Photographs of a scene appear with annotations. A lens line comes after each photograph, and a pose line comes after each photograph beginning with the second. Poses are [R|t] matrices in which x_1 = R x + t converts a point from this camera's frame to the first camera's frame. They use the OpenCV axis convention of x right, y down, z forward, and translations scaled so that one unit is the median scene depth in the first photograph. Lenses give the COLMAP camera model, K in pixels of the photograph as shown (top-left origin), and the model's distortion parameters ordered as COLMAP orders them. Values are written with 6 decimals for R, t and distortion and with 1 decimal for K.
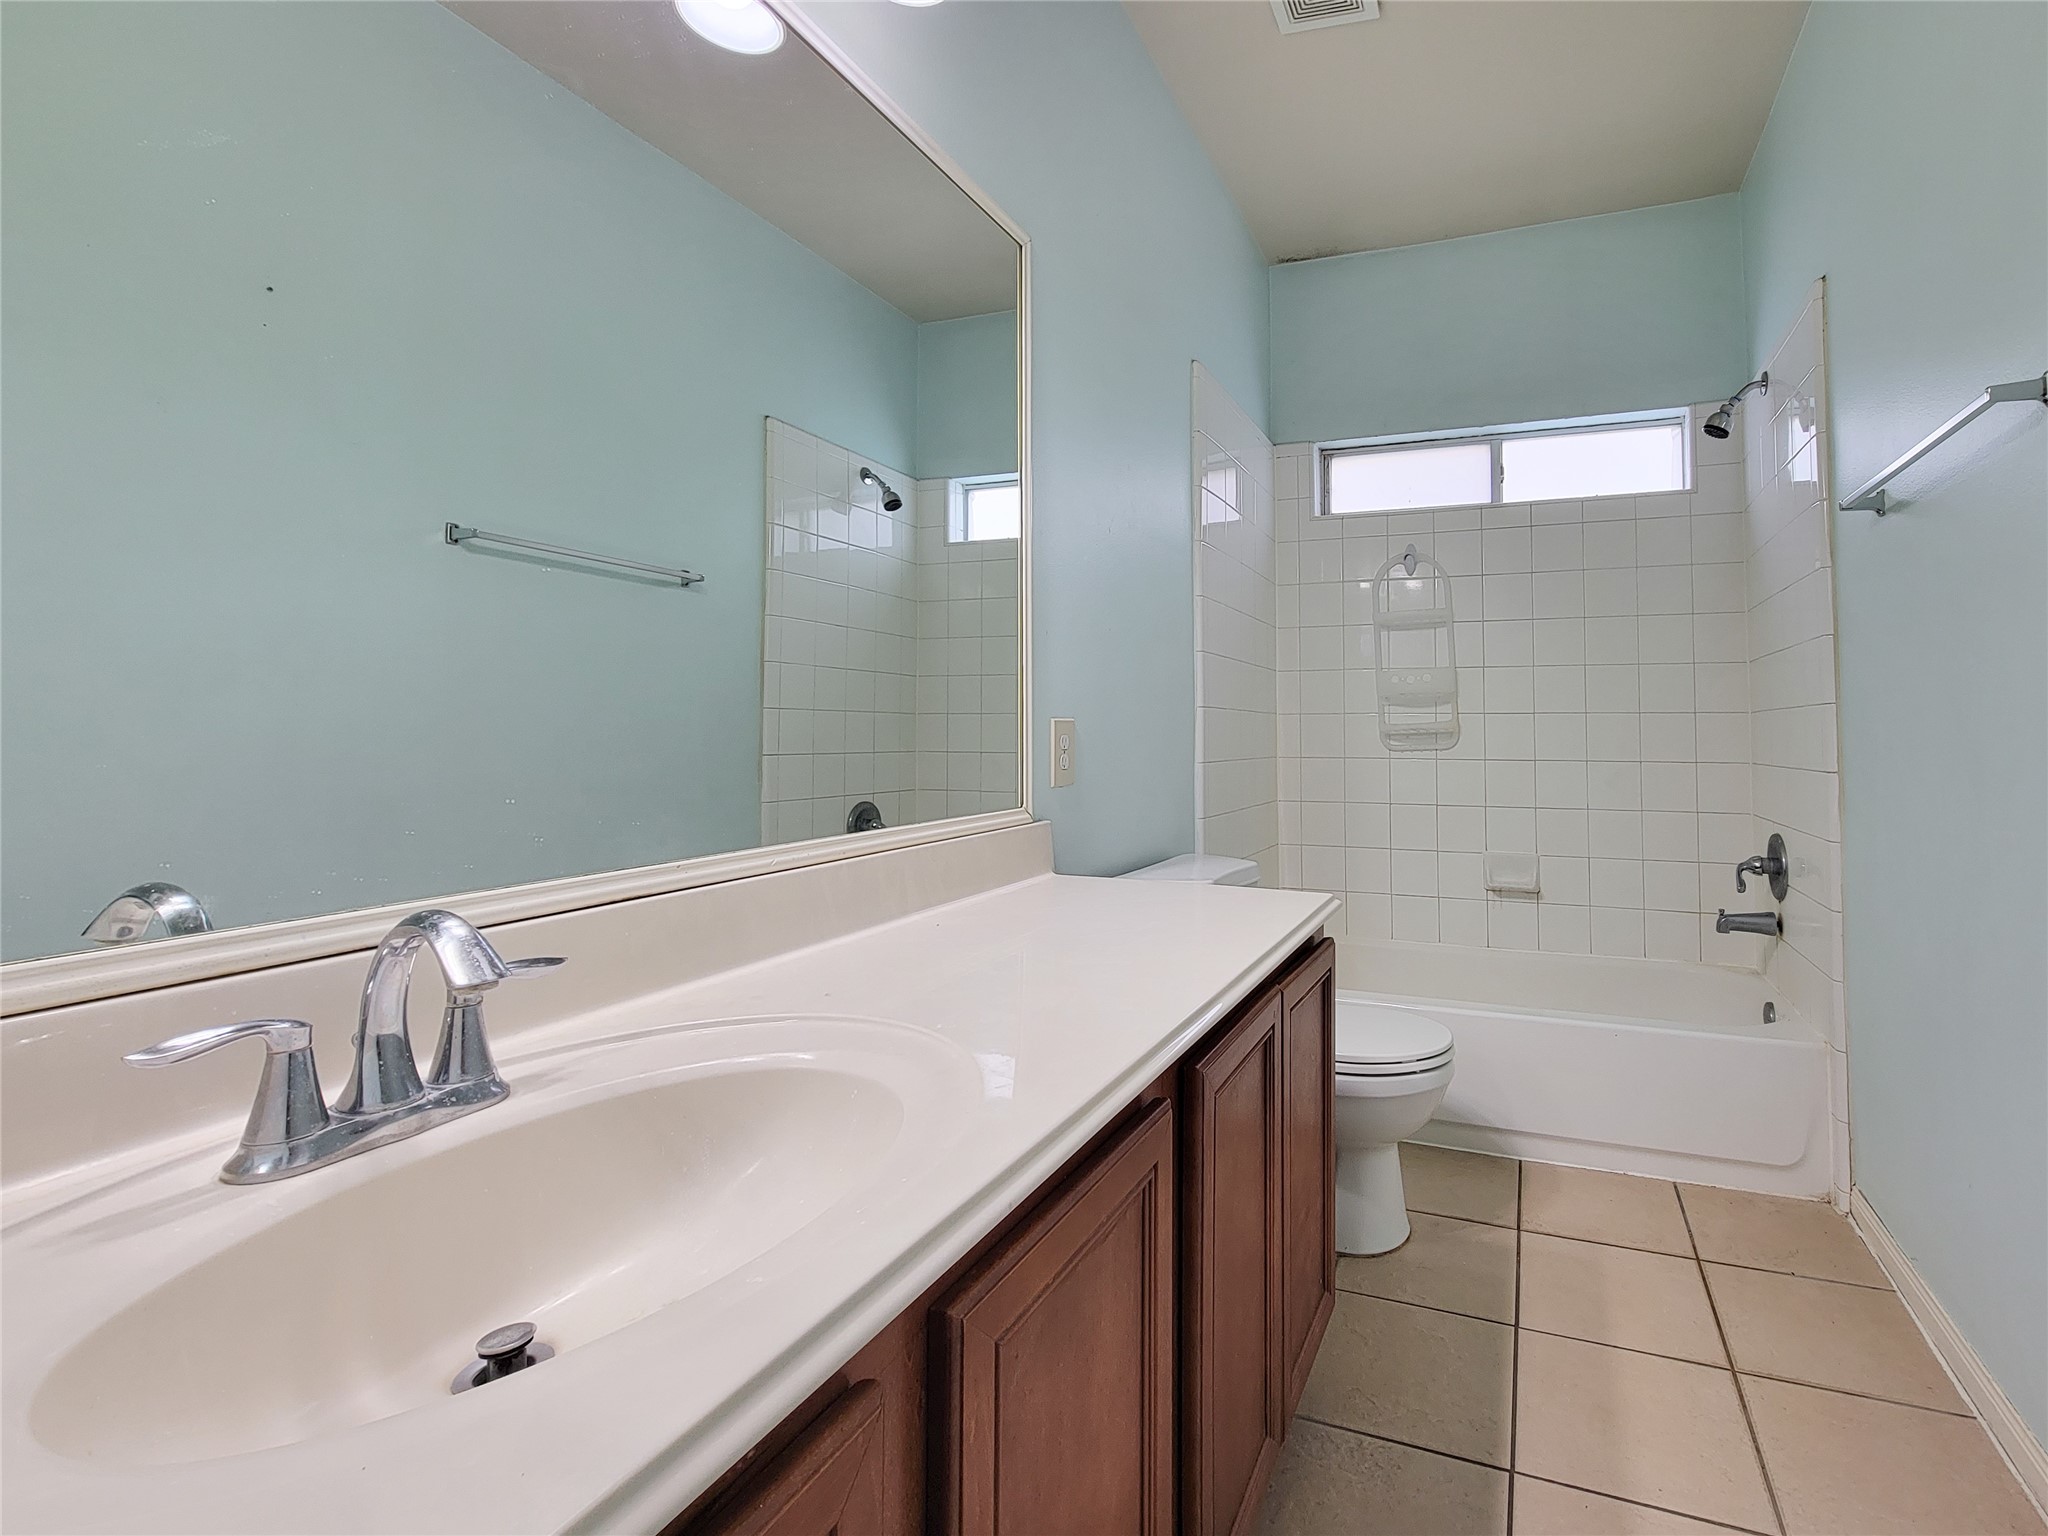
lens RADIAL K [[915.1, 0, 1218.0], [0, 915.1, 721.5], [0, 0, 1]] dist [-0.000641, -0.000656]
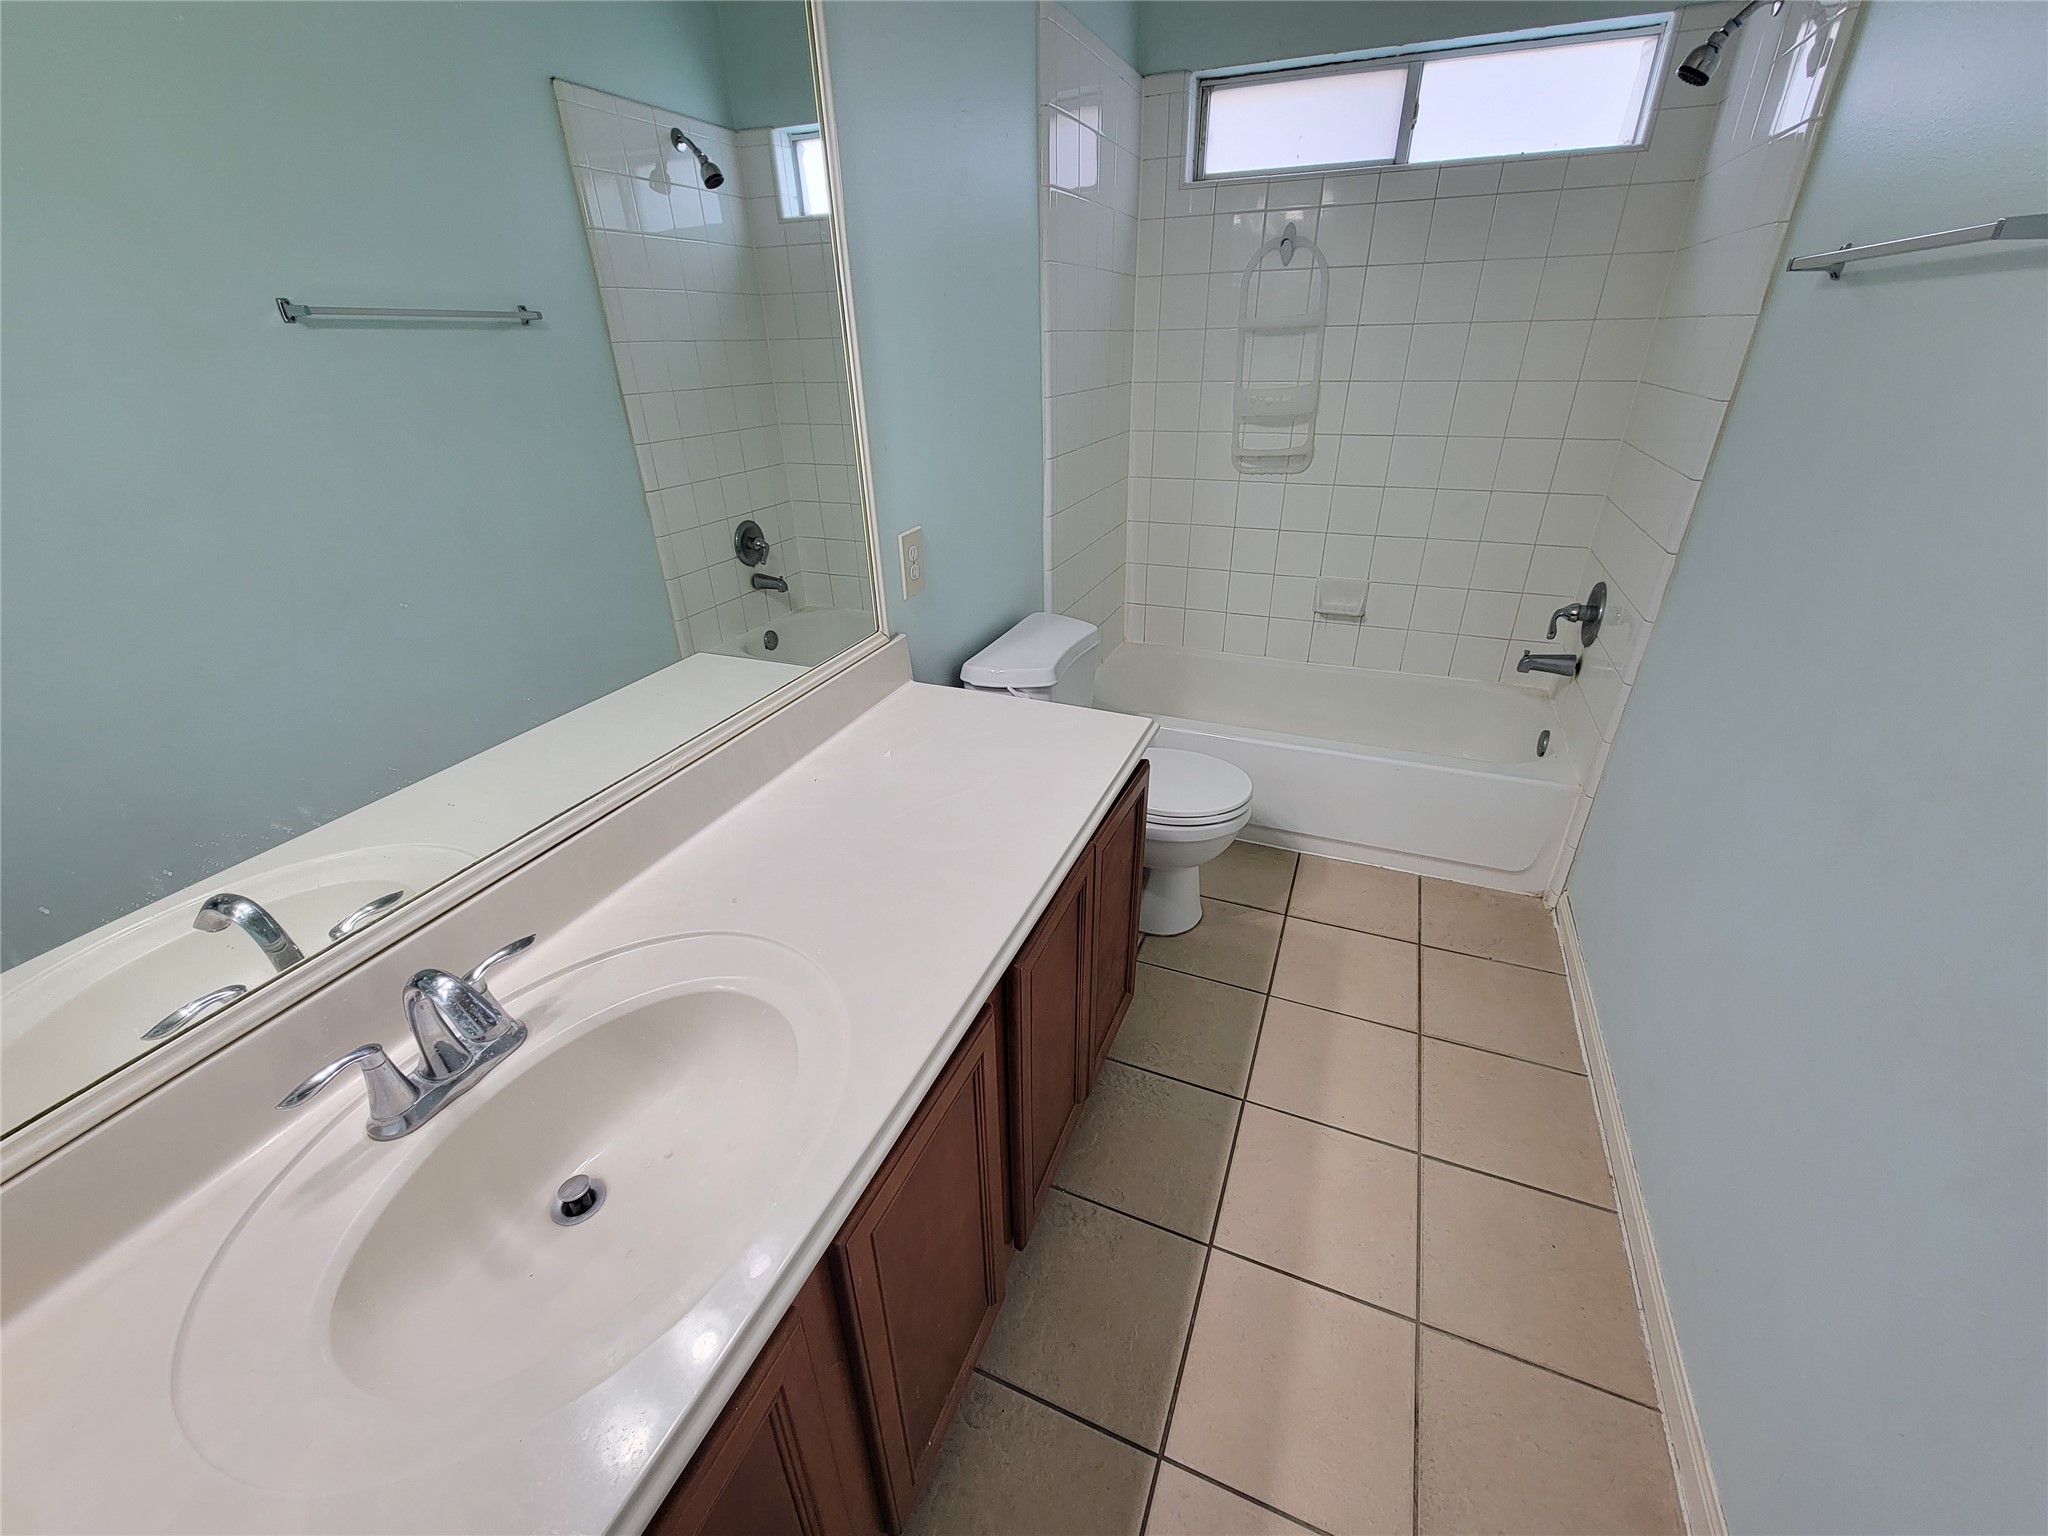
lens RADIAL K [[816.8, 0, 1024.0], [0, 816.8, 768.0], [0, 0, 1]] dist [-0.000155, -0.002705]
pose [[0.997191, 0.018883, -0.072479, 0.025540], [0.019559, 0.868464, 0.495366, -0.168934], [0.072300, -0.495392, 0.865655, 0.045886]]
